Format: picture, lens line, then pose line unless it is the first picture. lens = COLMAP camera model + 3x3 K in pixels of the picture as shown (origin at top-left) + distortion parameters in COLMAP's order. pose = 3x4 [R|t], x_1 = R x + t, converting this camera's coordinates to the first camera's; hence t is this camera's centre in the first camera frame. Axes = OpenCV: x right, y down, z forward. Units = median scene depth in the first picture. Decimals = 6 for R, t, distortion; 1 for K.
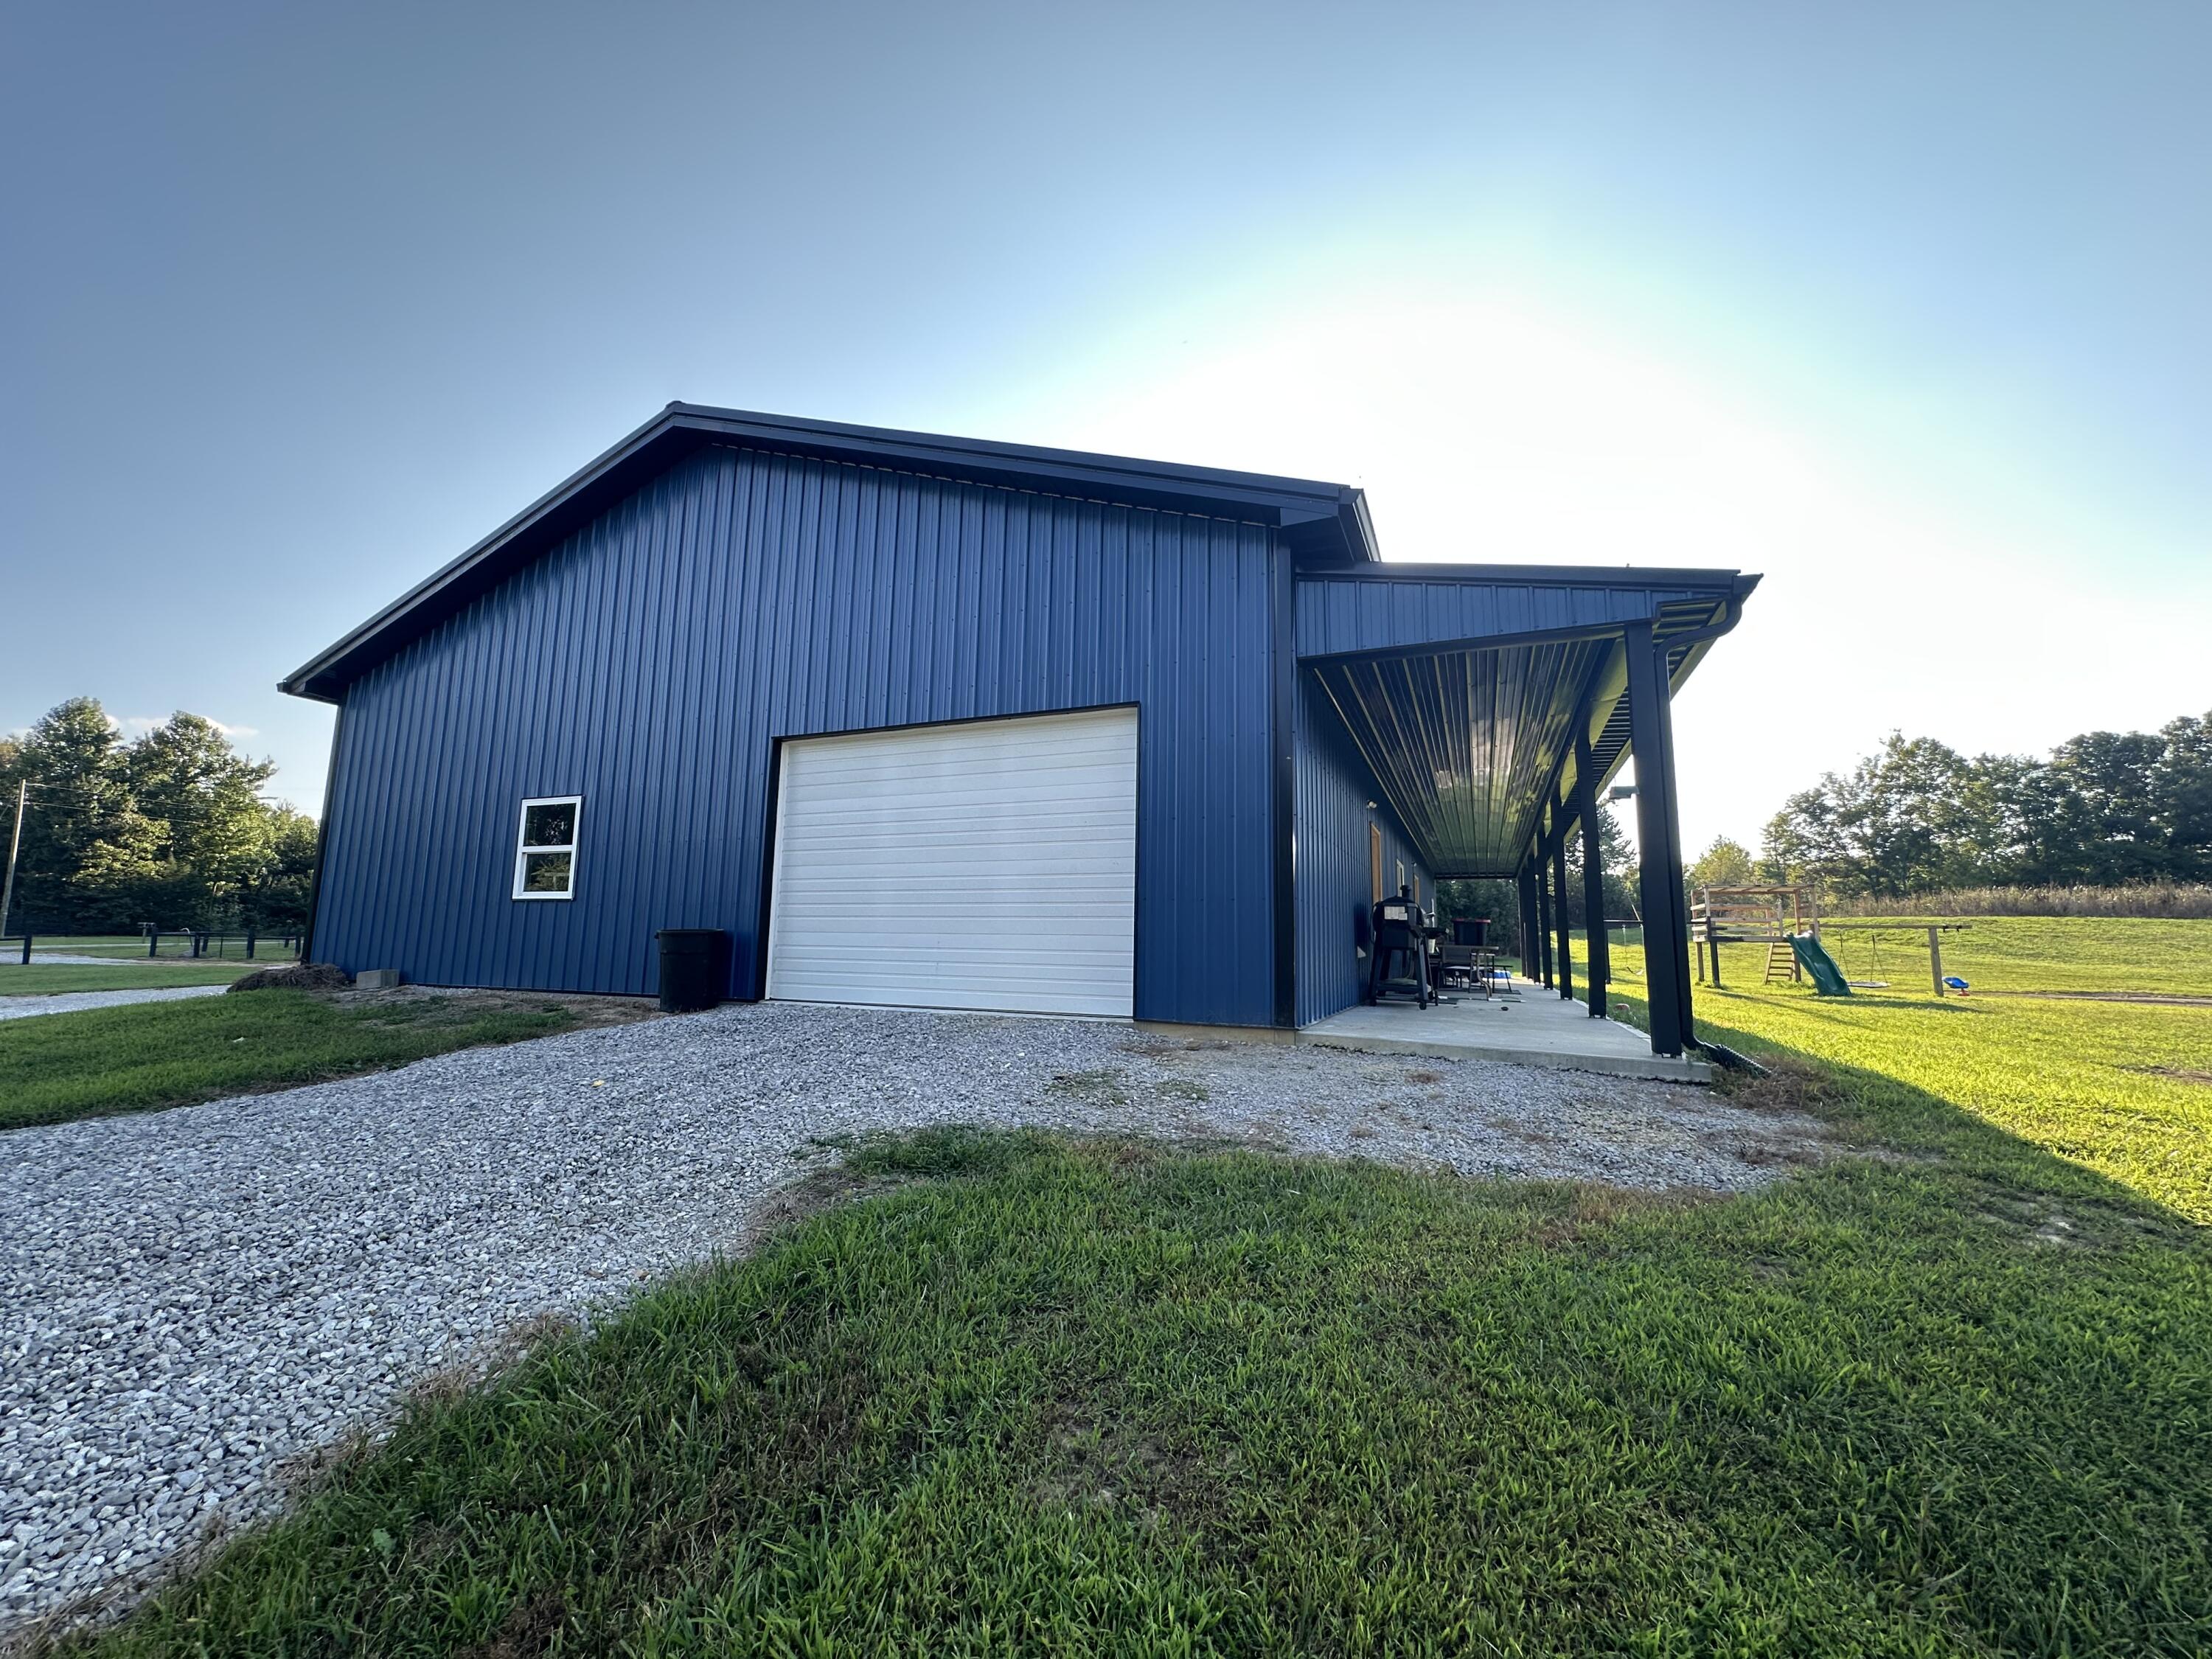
lens RADIAL K [[881.5, 0, 1106.0], [0, 881.5, 829.5], [0, 0, 1]] dist [-0.004672, 0.000193]
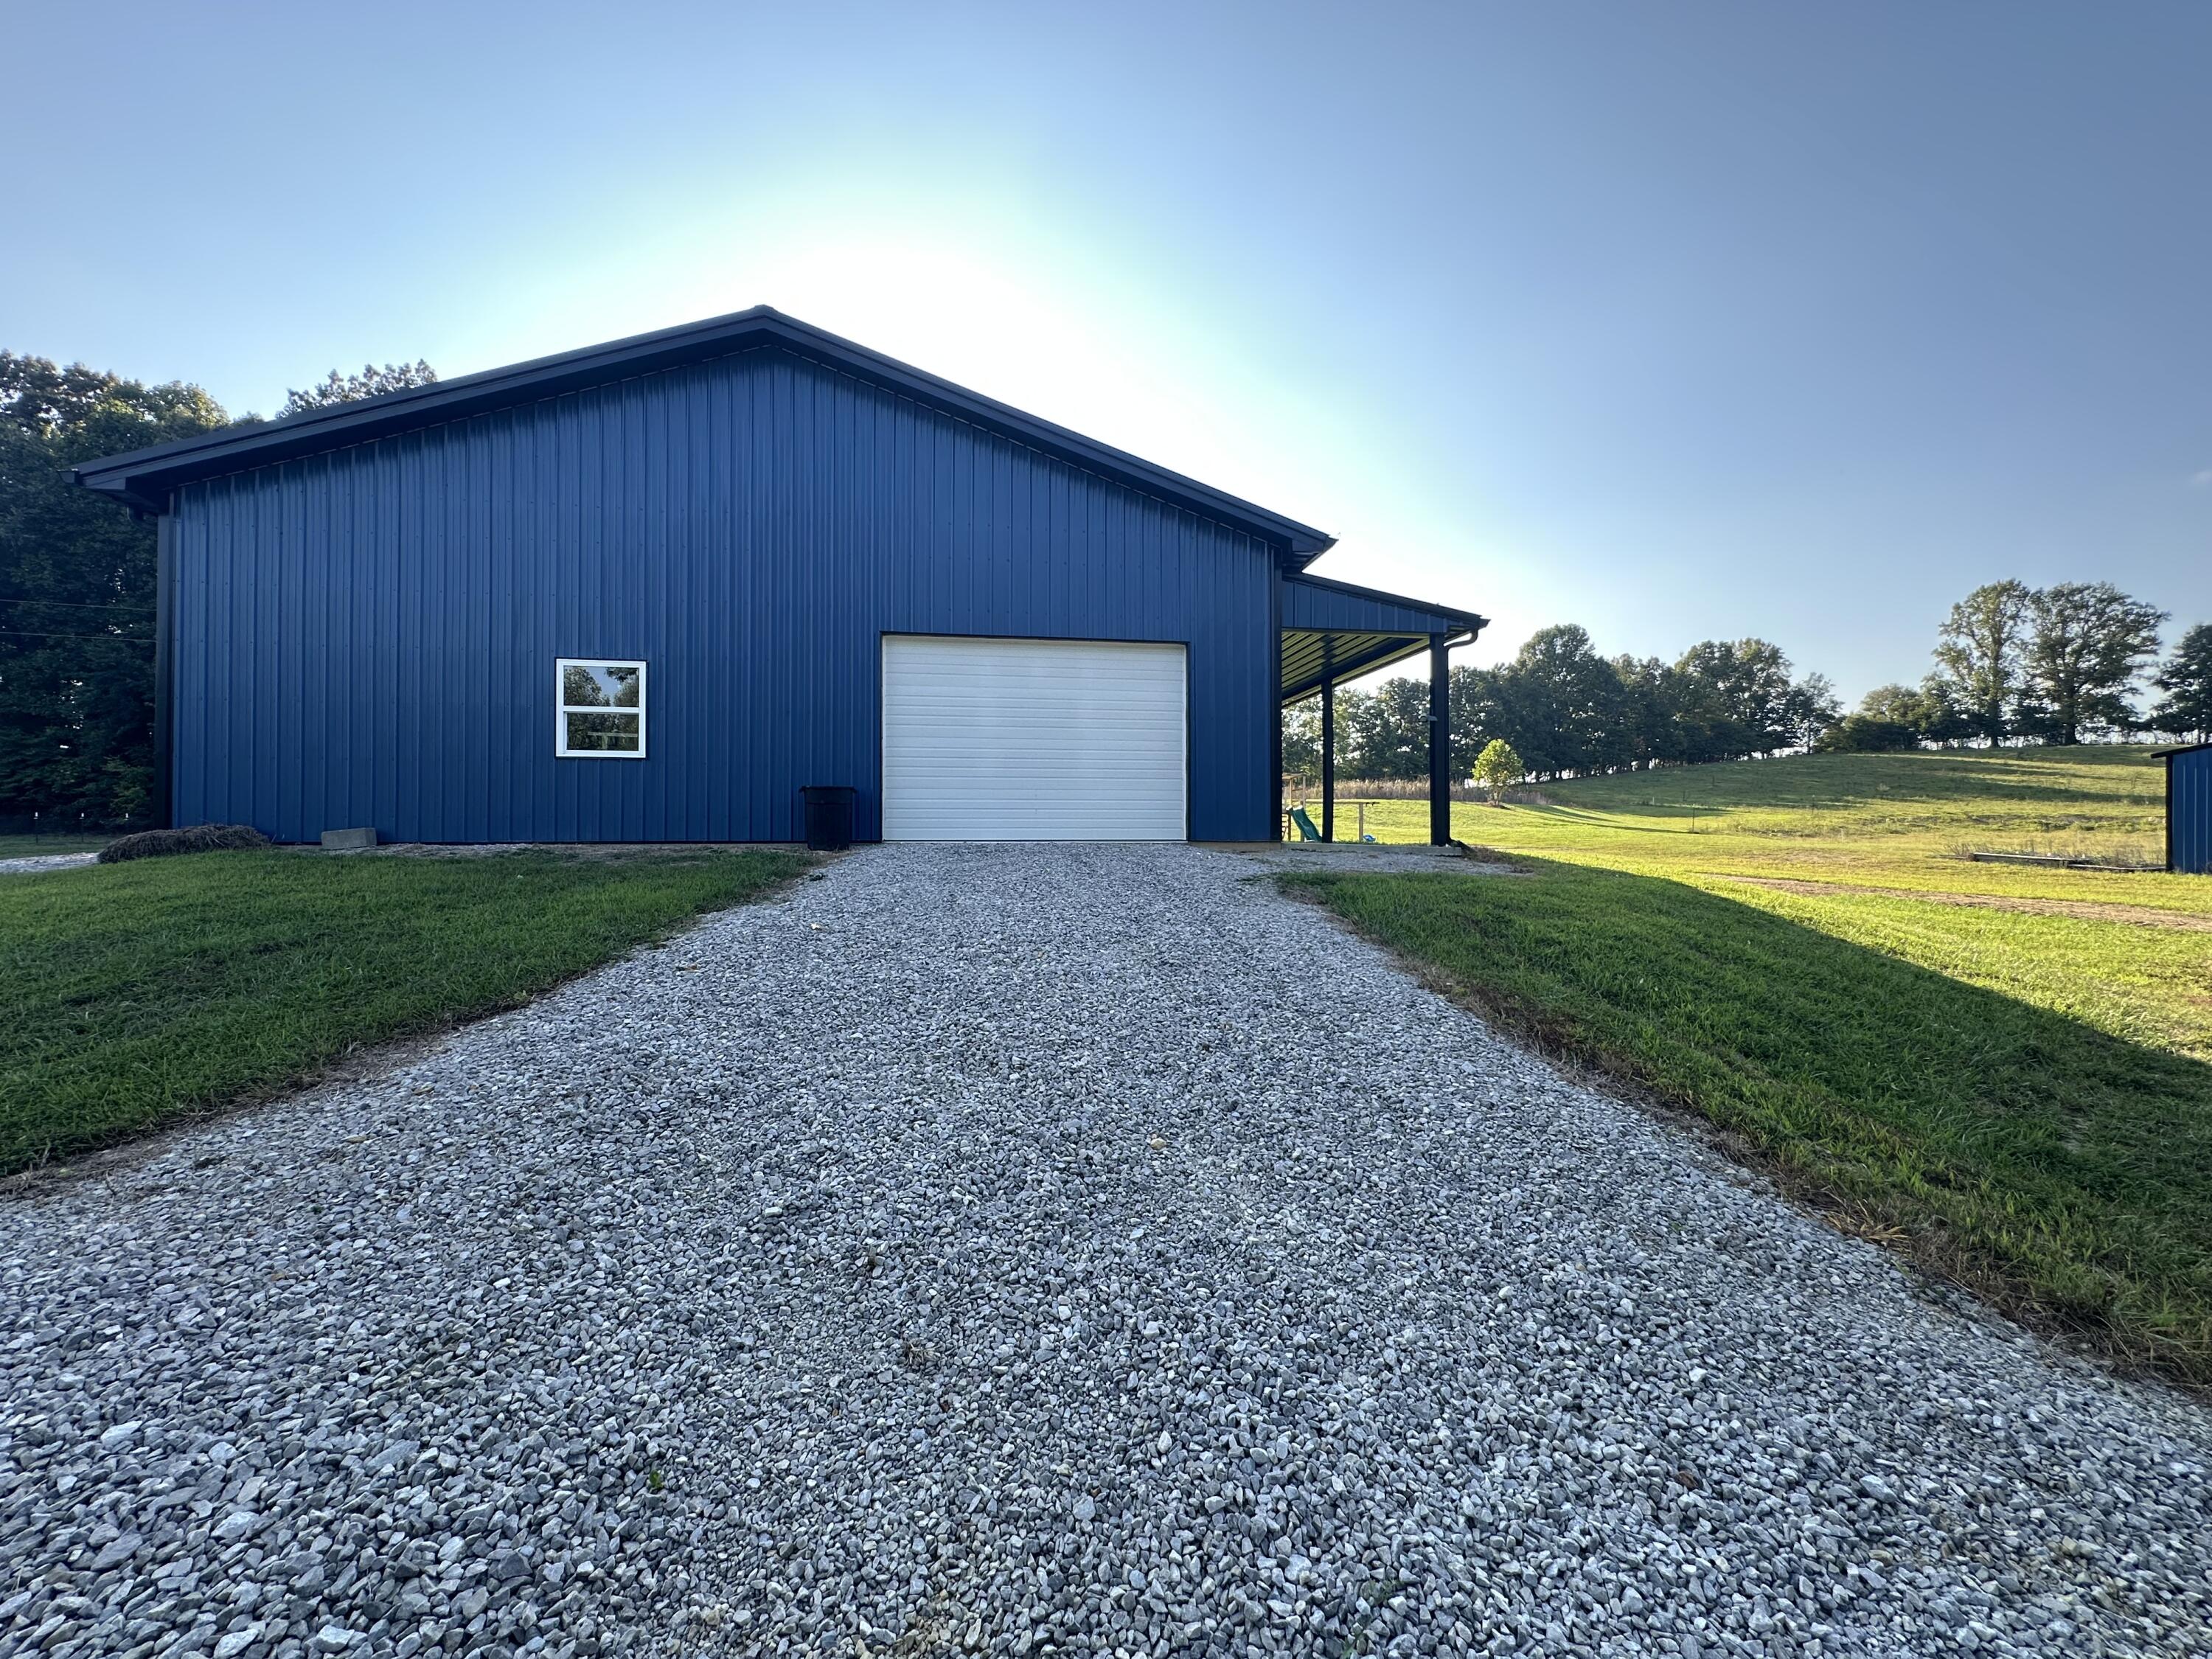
lens RADIAL K [[881.5, 0, 1106.0], [0, 881.5, 829.5], [0, 0, 1]] dist [-0.004672, 0.000193]
pose [[0.848598, -0.014072, 0.528852, -0.691362], [-0.054602, 0.991978, 0.114010, 0.011797], [-0.526213, -0.125625, 0.841022, -0.206989]]
